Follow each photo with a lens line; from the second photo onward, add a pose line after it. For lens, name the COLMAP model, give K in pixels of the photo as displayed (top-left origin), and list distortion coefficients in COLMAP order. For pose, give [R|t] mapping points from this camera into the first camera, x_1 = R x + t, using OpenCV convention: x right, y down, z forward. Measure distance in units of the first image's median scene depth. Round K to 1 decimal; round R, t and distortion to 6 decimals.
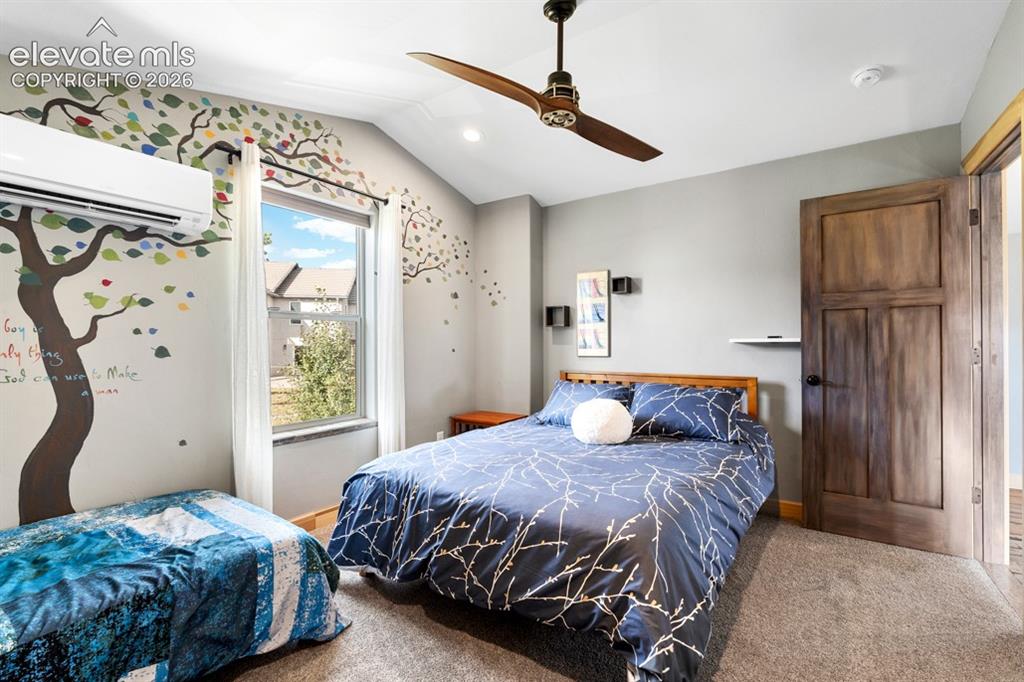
lens RADIAL K [[451.0, 0, 512.0], [0, 451.0, 341.0], [0, 0, 1]] dist [-0.000450, -0.000195]
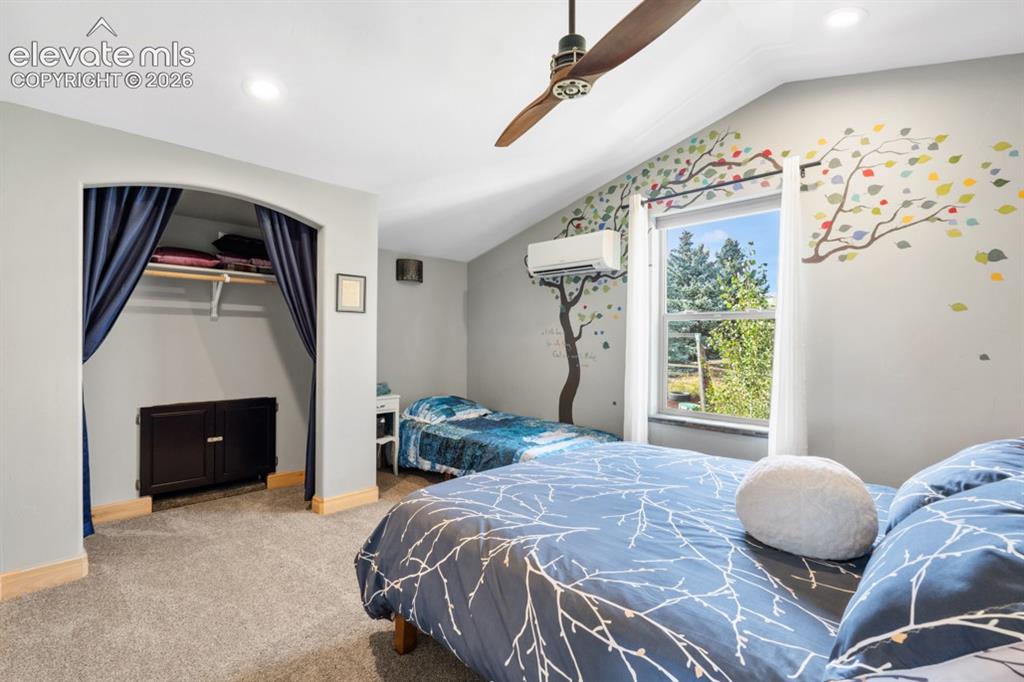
lens RADIAL K [[451.0, 0, 512.0], [0, 451.0, 341.0], [0, 0, 1]] dist [-0.000450, -0.000195]
pose [[-0.178960, 0.005827, -0.983839, 0.937847], [-0.003944, 0.999970, 0.006640, -0.000561], [0.983848, 0.005069, -0.178932, 0.978753]]
